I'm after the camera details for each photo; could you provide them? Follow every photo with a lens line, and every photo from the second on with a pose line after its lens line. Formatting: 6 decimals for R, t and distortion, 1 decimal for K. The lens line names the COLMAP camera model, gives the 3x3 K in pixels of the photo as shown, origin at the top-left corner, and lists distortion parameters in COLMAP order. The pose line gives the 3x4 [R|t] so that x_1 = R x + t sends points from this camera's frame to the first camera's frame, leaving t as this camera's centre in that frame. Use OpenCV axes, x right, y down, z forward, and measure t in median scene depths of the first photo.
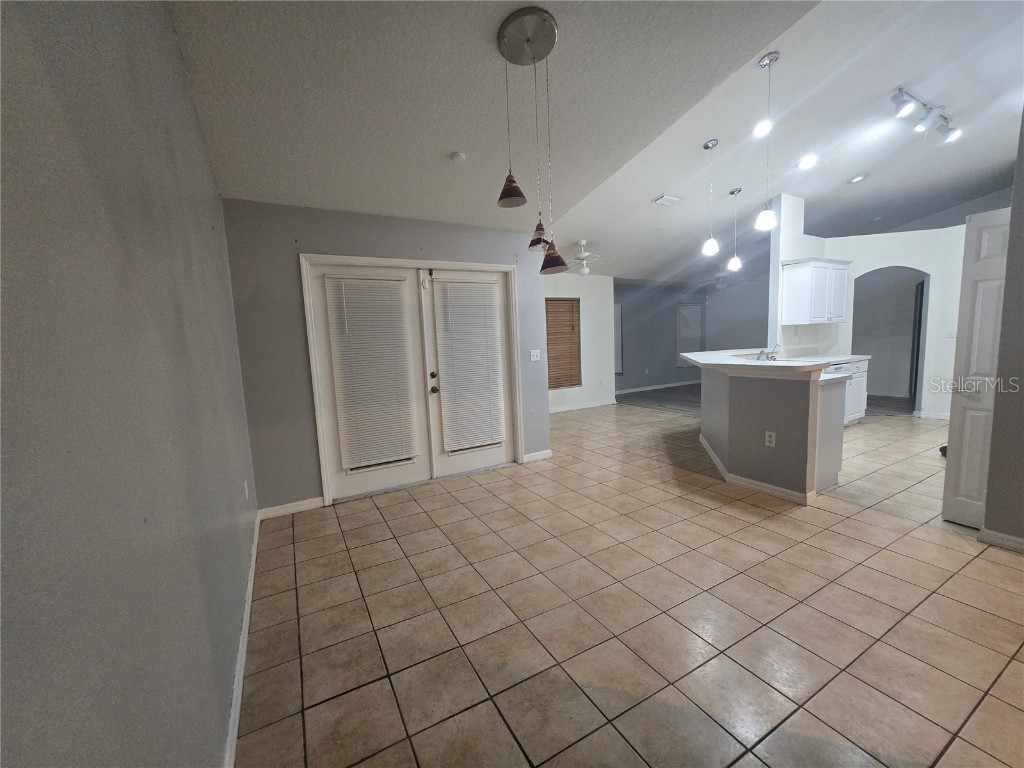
lens RADIAL K [[417.1, 0, 513.6], [0, 417.1, 383.1], [0, 0, 1]] dist [0.001487, -0.000057]
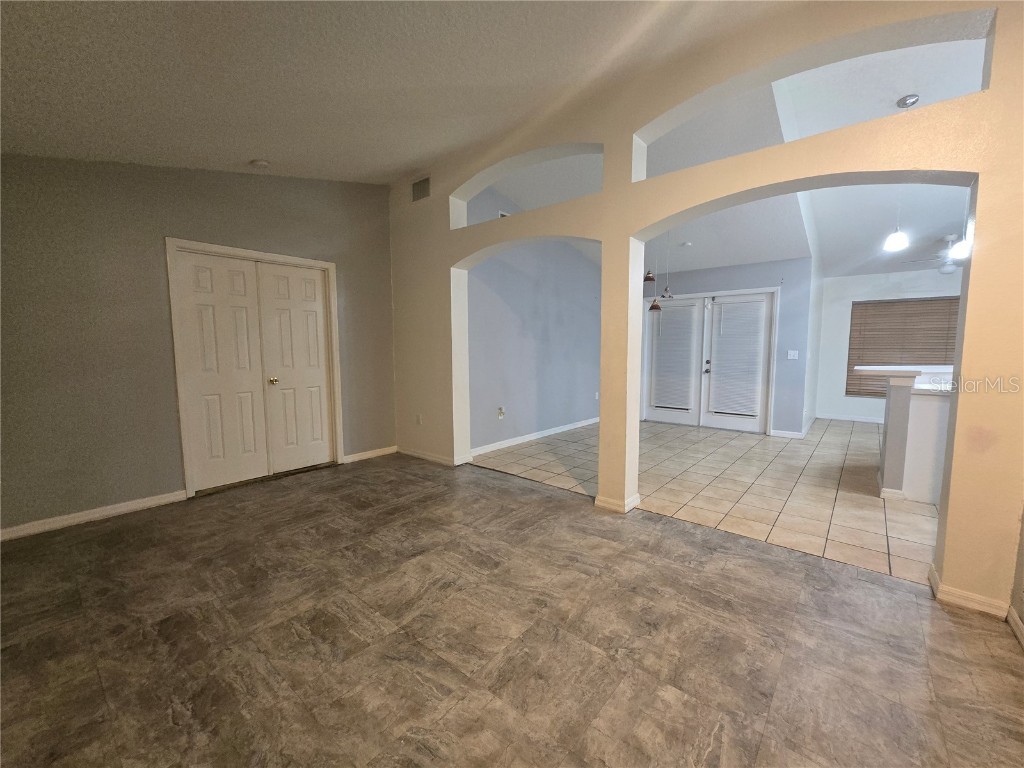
lens RADIAL K [[417.1, 0, 516.1], [0, 417.1, 385.2], [0, 0, 1]] dist [0.001487, -0.000057]
pose [[0.332419, 0.125800, -0.934704, 1.105898], [-0.114103, 0.989149, 0.092548, 0.004166], [0.936204, 0.075888, 0.343166, -0.251316]]
